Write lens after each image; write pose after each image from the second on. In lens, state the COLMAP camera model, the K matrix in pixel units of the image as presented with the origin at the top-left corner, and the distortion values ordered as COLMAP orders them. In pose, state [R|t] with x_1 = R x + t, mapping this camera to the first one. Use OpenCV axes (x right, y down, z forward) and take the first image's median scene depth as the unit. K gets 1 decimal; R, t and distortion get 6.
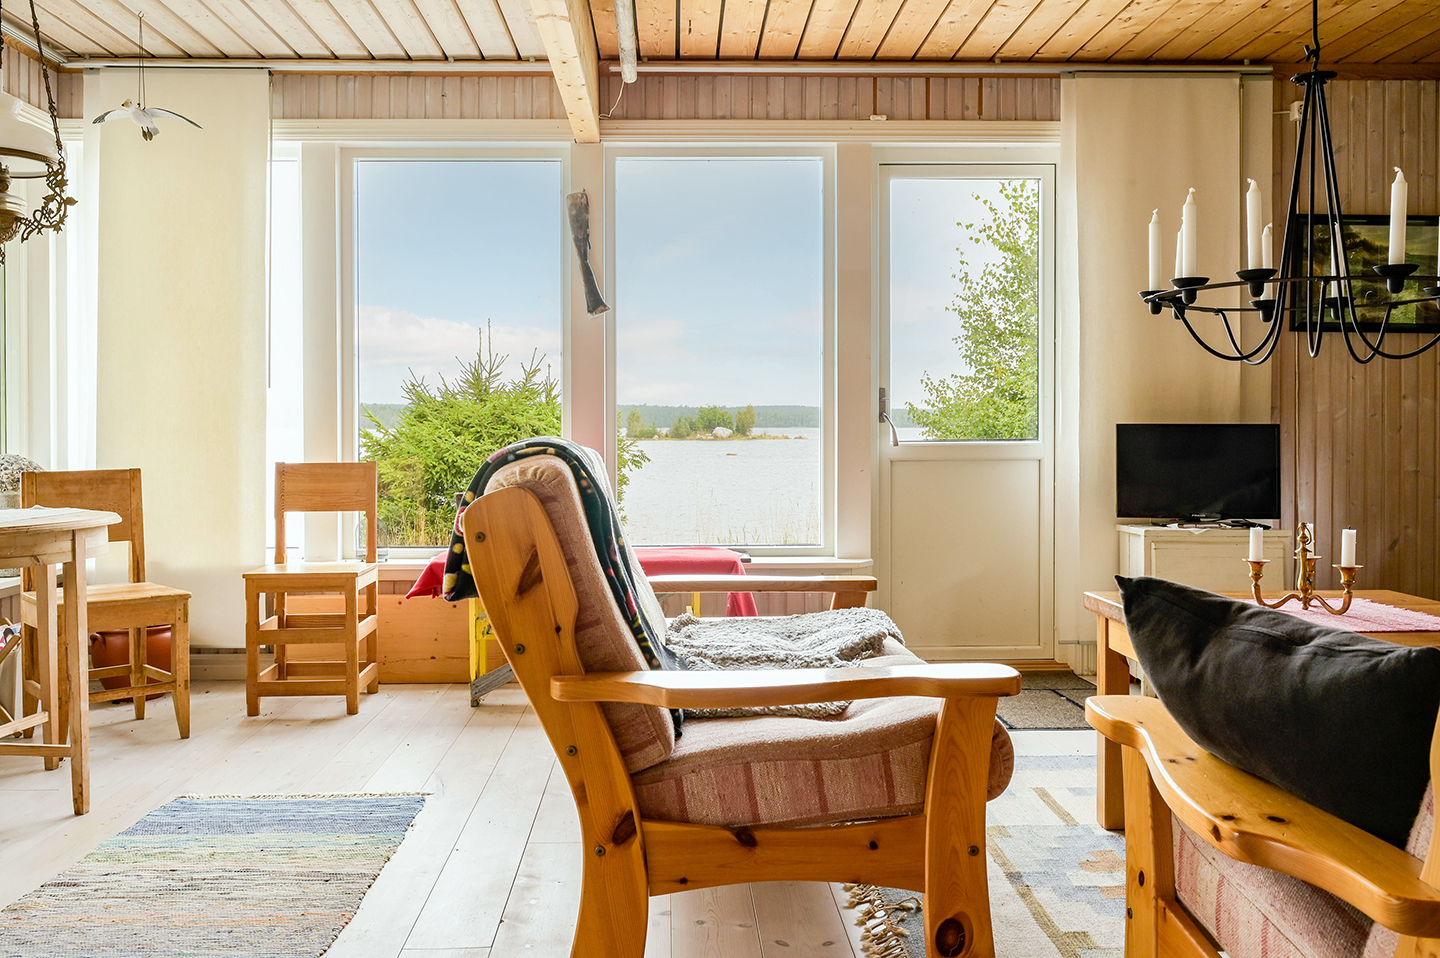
lens RADIAL K [[1191.8, 0, 717.5], [0, 1191.8, 437.2], [0, 0, 1]] dist [0.001144, 0.001097]
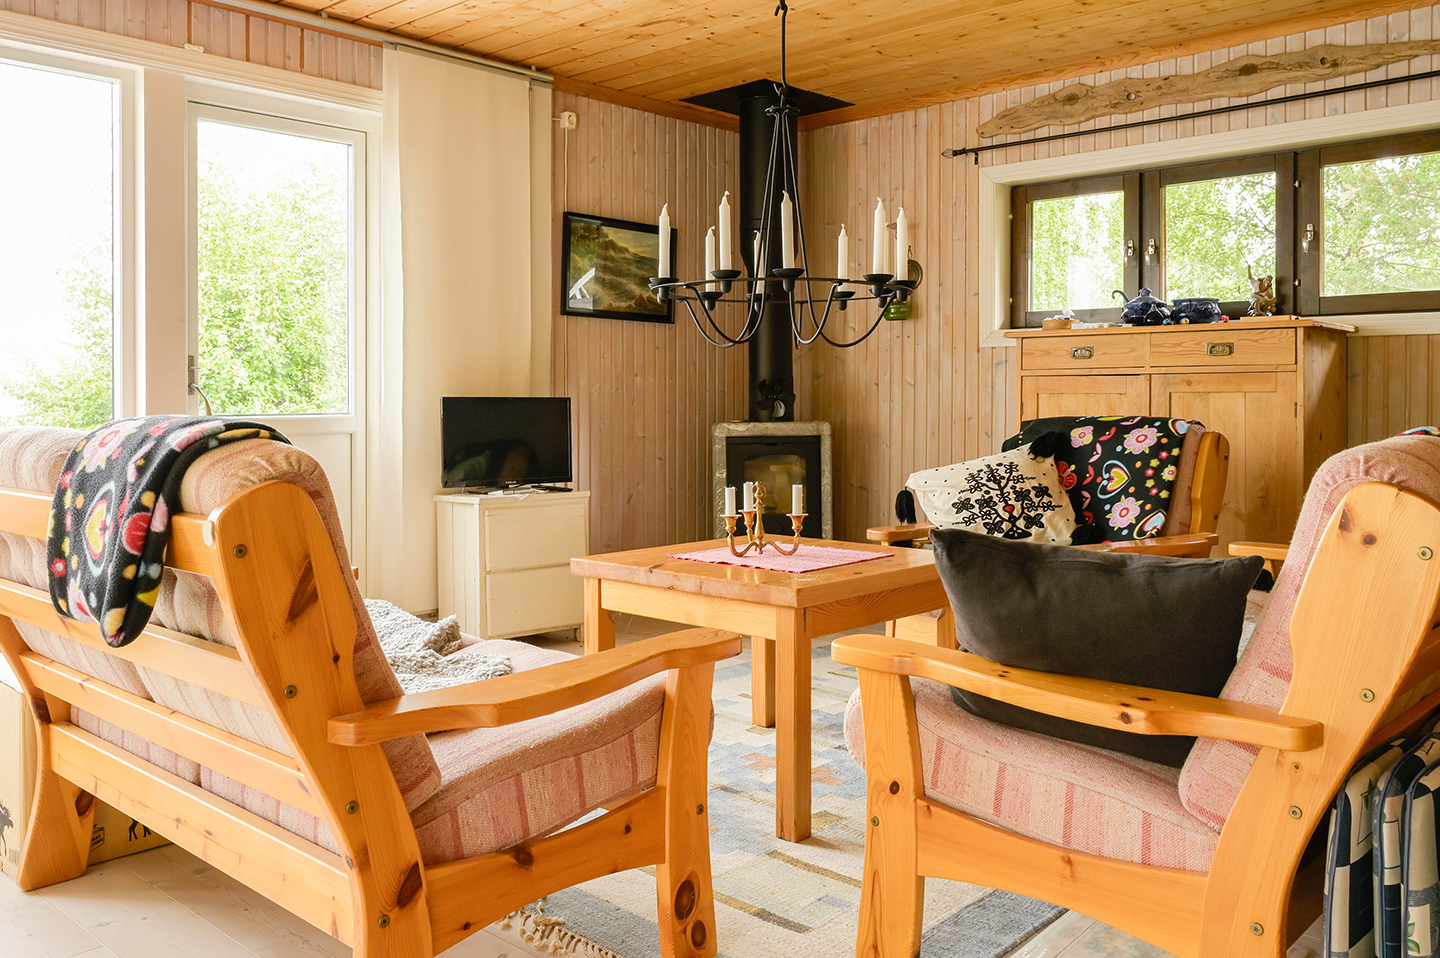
lens RADIAL K [[1186.3, 0, 720.4], [0, 1186.3, 405.7], [0, 0, 1]] dist [-0.005312, 0.004705]
pose [[0.700164, -0.003498, 0.713974, -0.482696], [0.004927, 0.999988, 0.000067, -0.005188], [-0.713965, 0.003471, 0.700172, 0.247109]]
